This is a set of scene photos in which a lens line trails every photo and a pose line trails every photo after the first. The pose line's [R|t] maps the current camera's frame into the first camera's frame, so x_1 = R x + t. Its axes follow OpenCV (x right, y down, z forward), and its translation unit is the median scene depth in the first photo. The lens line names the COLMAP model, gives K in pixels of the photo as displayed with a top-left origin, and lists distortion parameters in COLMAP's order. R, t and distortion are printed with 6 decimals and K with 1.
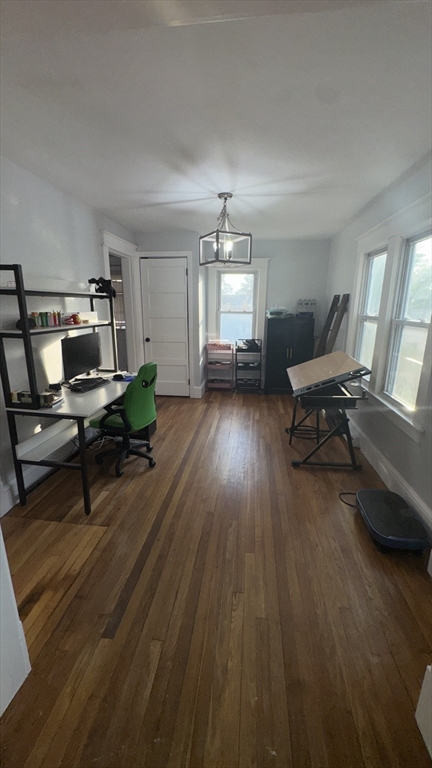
lens RADIAL K [[309.0, 0, 217.0], [0, 309.0, 382.4], [0, 0, 1]] dist [-0.001673, 0.000173]
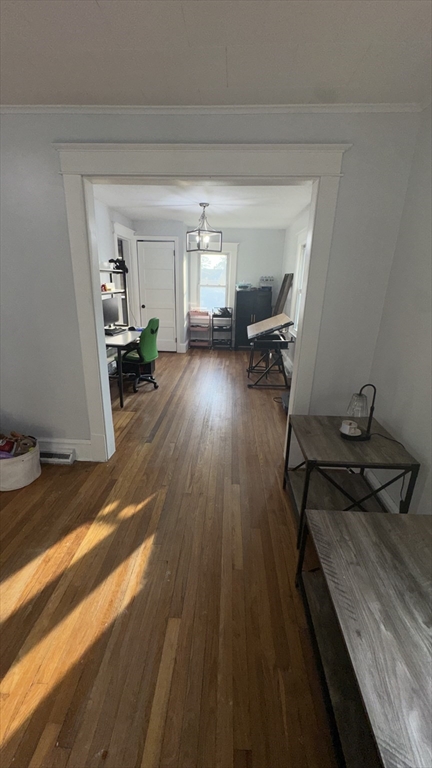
lens RADIAL K [[309.0, 0, 215.8], [0, 309.0, 383.0], [0, 0, 1]] dist [-0.001673, 0.000173]
pose [[0.997774, -0.003401, 0.066604, -0.018016], [-0.001841, 0.996913, 0.078486, 0.120007], [-0.066666, -0.078434, 0.994688, -0.491456]]
